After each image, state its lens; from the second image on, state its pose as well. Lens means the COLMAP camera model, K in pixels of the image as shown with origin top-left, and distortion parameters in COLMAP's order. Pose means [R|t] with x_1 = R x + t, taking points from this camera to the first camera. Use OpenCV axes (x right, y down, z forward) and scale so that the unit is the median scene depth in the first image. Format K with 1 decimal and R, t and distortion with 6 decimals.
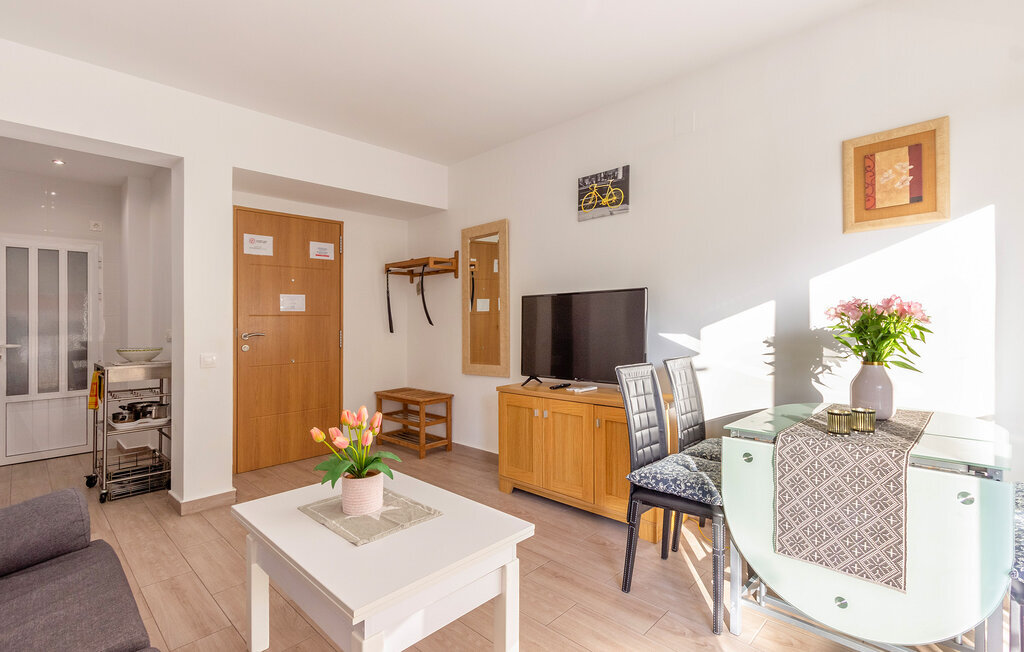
lens RADIAL K [[476.7, 0, 542.1], [0, 476.7, 316.6], [0, 0, 1]] dist [-0.004593, -0.000500]
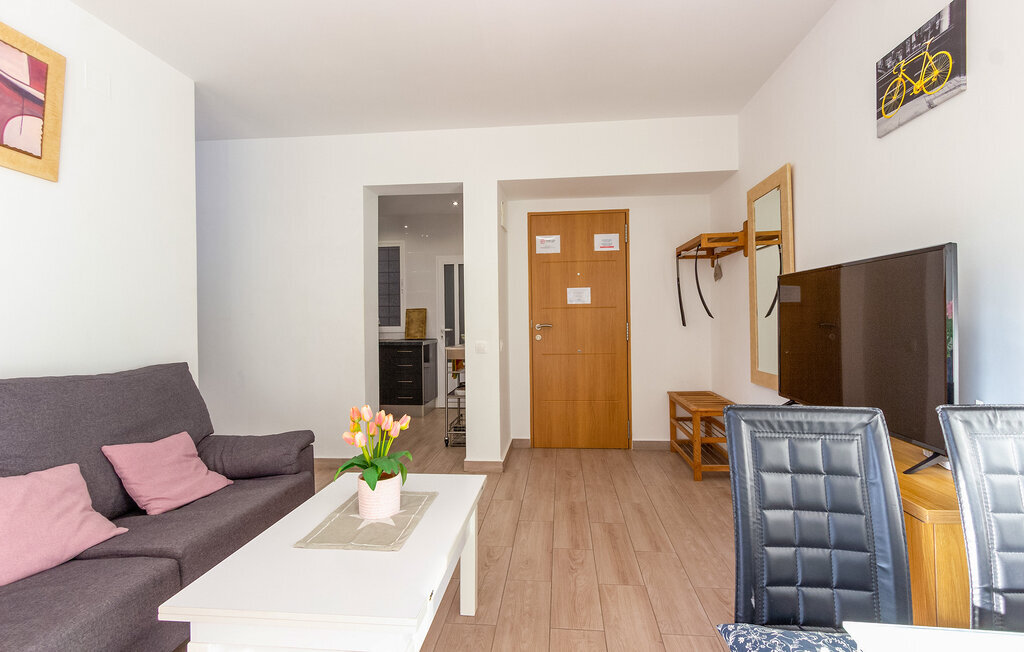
lens RADIAL K [[476.7, 0, 507.5], [0, 476.7, 304.5], [0, 0, 1]] dist [-0.004593, -0.000500]
pose [[0.585907, -0.015708, -0.810226, 0.560504], [0.014298, 0.999857, -0.009045, -0.006238], [0.810252, -0.006285, 0.586048, 0.638807]]
